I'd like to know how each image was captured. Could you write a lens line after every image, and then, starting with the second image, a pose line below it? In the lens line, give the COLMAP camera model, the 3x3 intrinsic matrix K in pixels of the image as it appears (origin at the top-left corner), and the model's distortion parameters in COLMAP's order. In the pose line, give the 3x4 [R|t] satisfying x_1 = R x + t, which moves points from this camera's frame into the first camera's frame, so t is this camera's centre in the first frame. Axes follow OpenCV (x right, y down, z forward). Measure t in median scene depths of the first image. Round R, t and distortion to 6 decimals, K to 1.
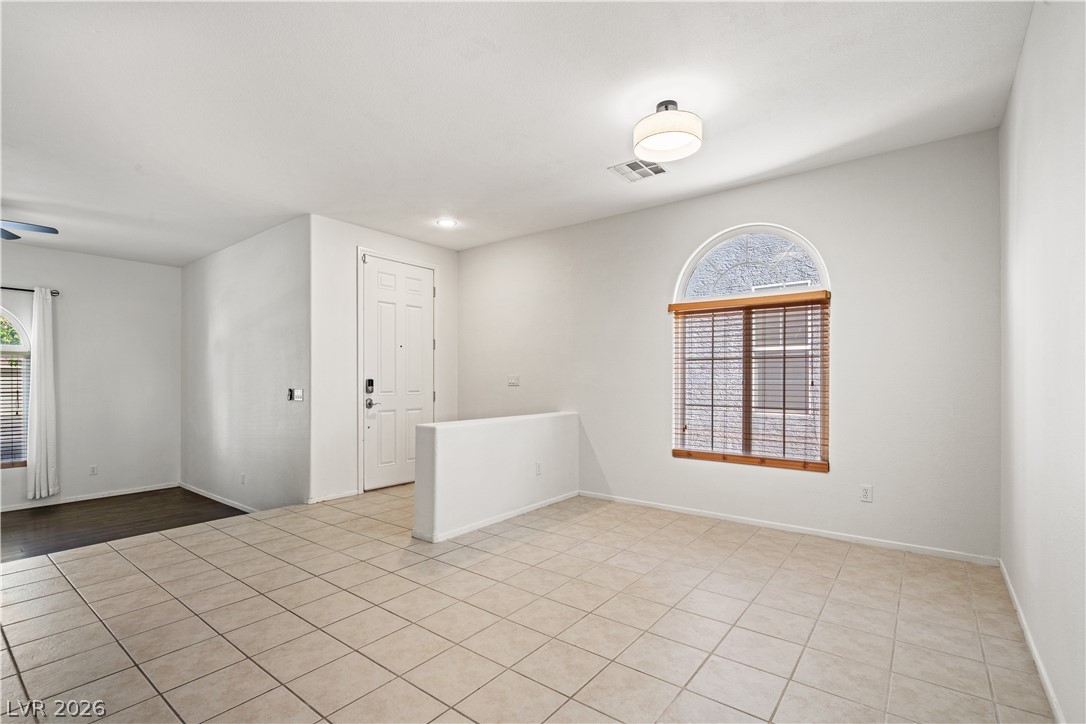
lens RADIAL K [[499.8, 0, 541.9], [0, 499.8, 384.5], [0, 0, 1]] dist [0.001086, -0.000945]
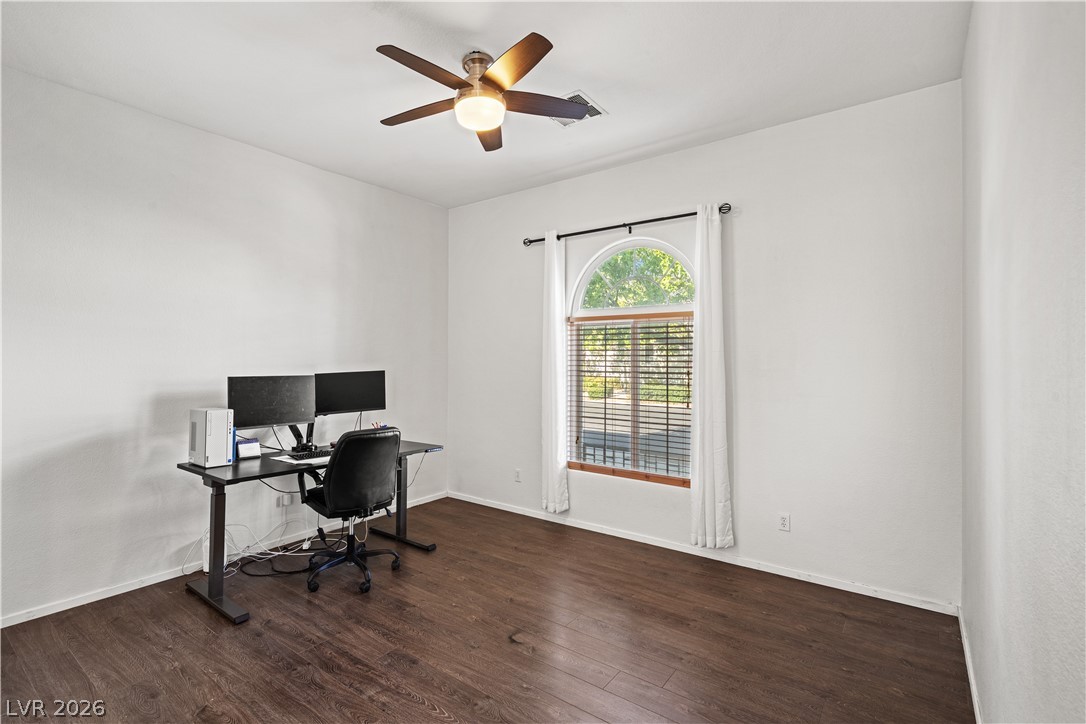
lens RADIAL K [[499.8, 0, 540.0], [0, 499.8, 357.4], [0, 0, 1]] dist [0.001086, -0.000945]
pose [[0.015998, -0.003292, -0.999867, -0.568080], [-0.007205, 0.999968, -0.003407, -0.001865], [0.999846, 0.007259, 0.015974, 1.150629]]
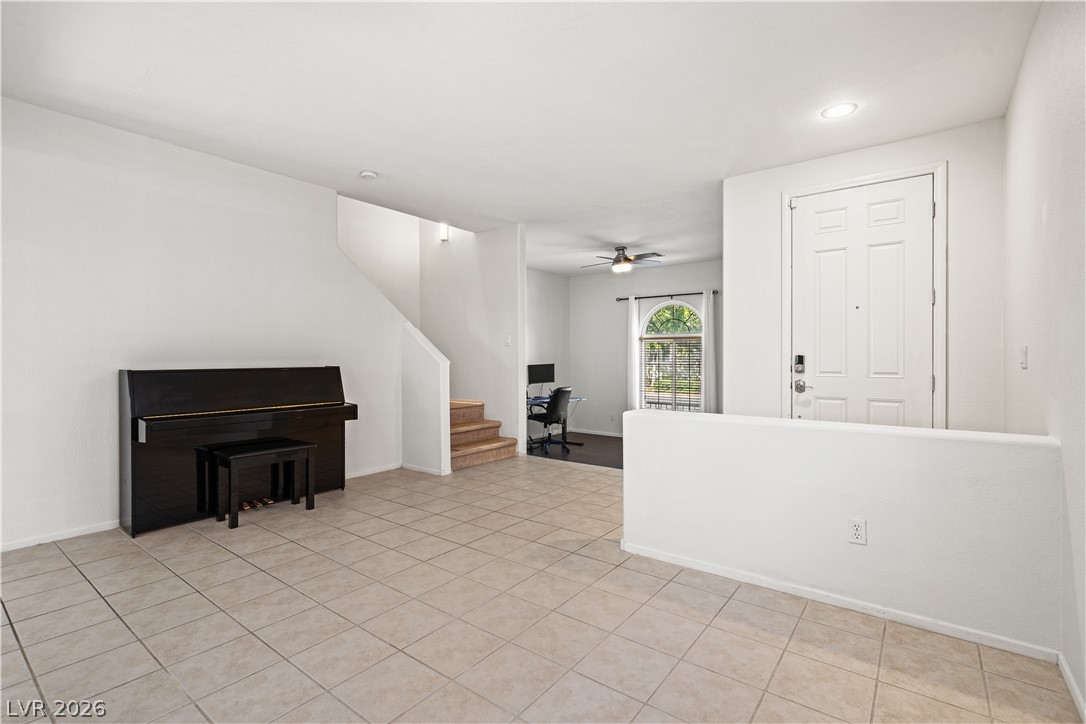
lens RADIAL K [[499.8, 0, 547.2], [0, 499.8, 361.9], [0, 0, 1]] dist [0.001086, -0.000945]
pose [[0.004178, 0.012113, -0.999918, 0.581153], [-0.006288, 0.999907, 0.012087, -0.009665], [0.999972, 0.006237, 0.004253, 0.802192]]
